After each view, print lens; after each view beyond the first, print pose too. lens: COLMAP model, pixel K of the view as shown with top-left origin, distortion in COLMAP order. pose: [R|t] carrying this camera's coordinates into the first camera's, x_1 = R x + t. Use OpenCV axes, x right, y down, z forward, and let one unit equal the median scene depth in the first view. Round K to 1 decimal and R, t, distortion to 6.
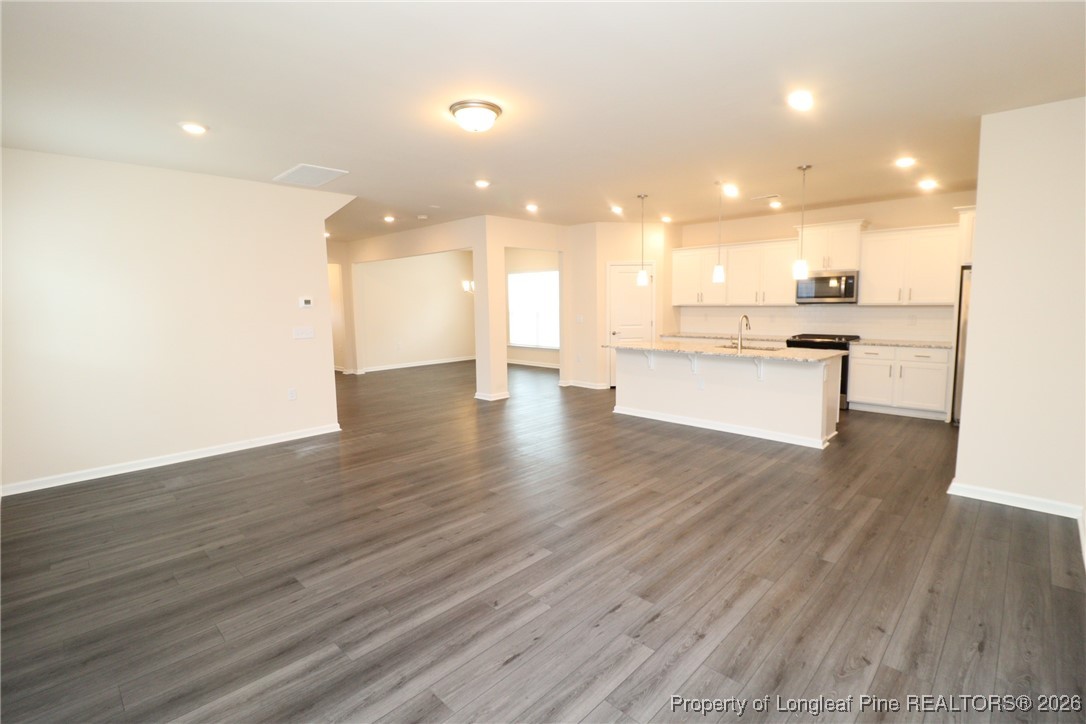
lens RADIAL K [[503.4, 0, 556.0], [0, 503.4, 354.6], [0, 0, 1]] dist [0.000501, -0.012950]
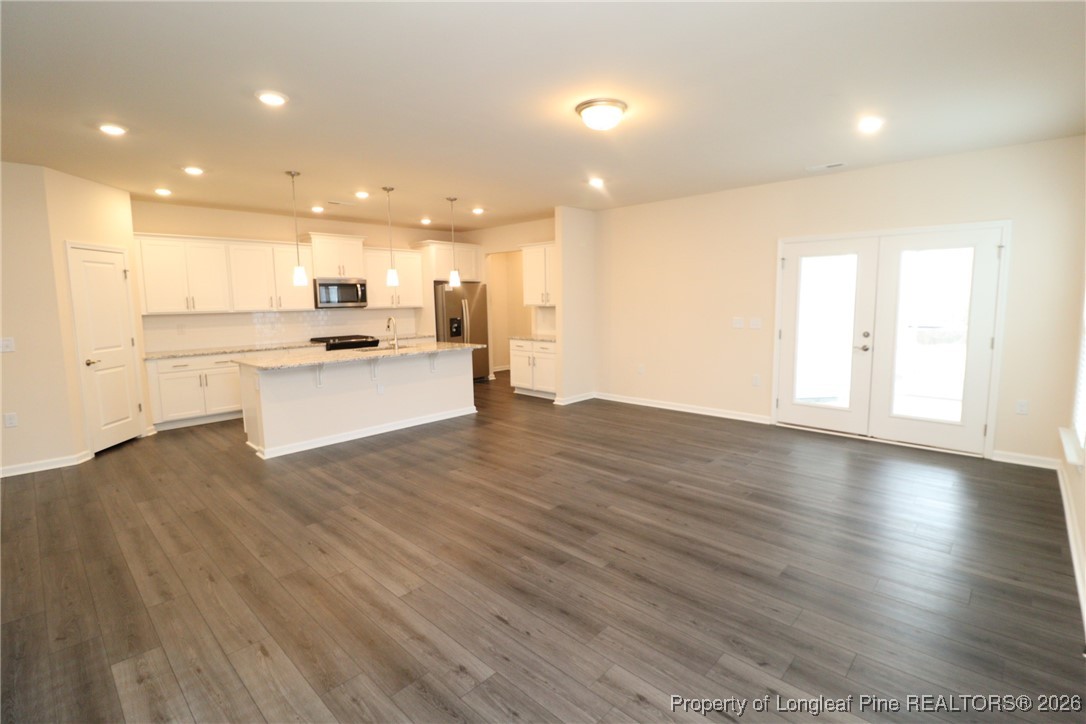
lens RADIAL K [[503.0, 0, 558.3], [0, 503.0, 355.3], [0, 0, 1]] dist [-0.001559, -0.010932]
pose [[-0.016305, -0.099311, 0.994923, -0.674780], [0.121943, 0.987430, 0.100561, -0.061063], [-0.992403, 0.122964, -0.003989, 0.644026]]
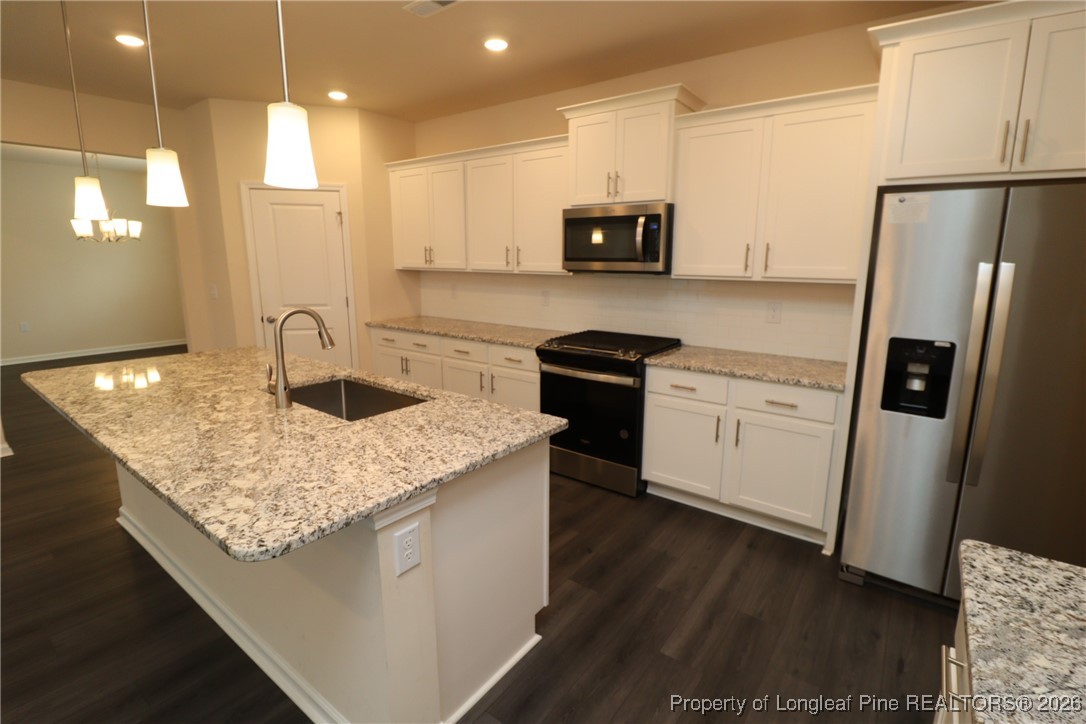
lens RADIAL K [[503.0, 0, 558.3], [0, 503.0, 355.3], [0, 0, 1]] dist [-0.001559, -0.010932]
pose [[0.990608, -0.003396, 0.136687, 0.488466], [-0.007910, 0.996594, 0.082084, -0.072803], [-0.136500, -0.082395, 0.987208, 0.612014]]
